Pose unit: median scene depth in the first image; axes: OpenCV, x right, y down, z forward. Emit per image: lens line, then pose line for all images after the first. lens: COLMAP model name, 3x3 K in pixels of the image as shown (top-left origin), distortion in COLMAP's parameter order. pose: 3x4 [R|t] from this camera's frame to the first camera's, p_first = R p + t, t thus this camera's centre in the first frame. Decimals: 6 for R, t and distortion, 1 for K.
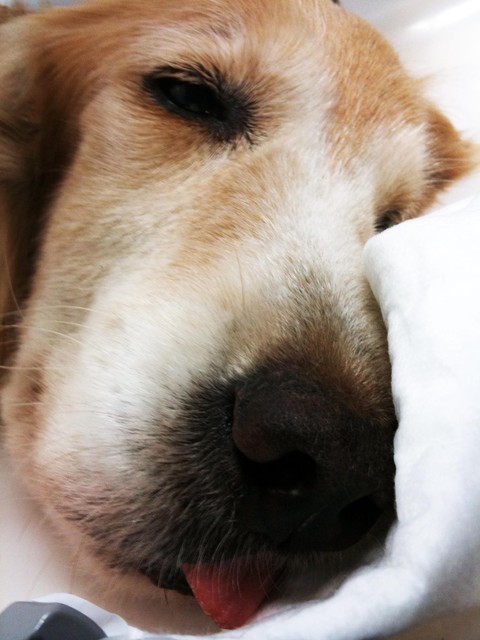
lens RADIAL K [[674.9, 0, 240.0], [0, 674.9, 320.0], [0, 0, 1]] dist [-0.163236, -0.003631]
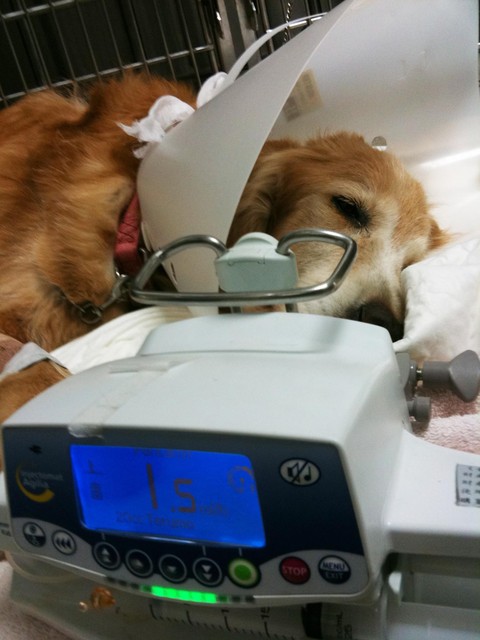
lens RADIAL K [[674.9, 0, 240.0], [0, 674.9, 320.0], [0, 0, 1]] dist [-0.163236, -0.003631]
pose [[0.974396, 0.217049, 0.058673, -0.617400], [-0.217773, 0.975980, 0.006155, 0.213144], [-0.055928, -0.018775, 0.998258, -1.904694]]
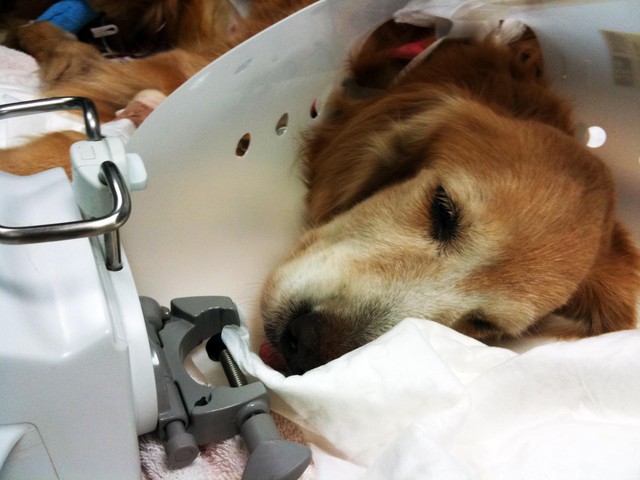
lens RADIAL K [[674.9, 0, 320.0], [0, 674.9, 240.0], [0, 0, 1]] dist [-0.163236, -0.003631]
pose [[0.506744, 0.768188, -0.391278, 0.650045], [-0.642835, 0.639122, 0.422239, -0.959009], [0.574433, 0.037560, 0.817689, -0.957386]]
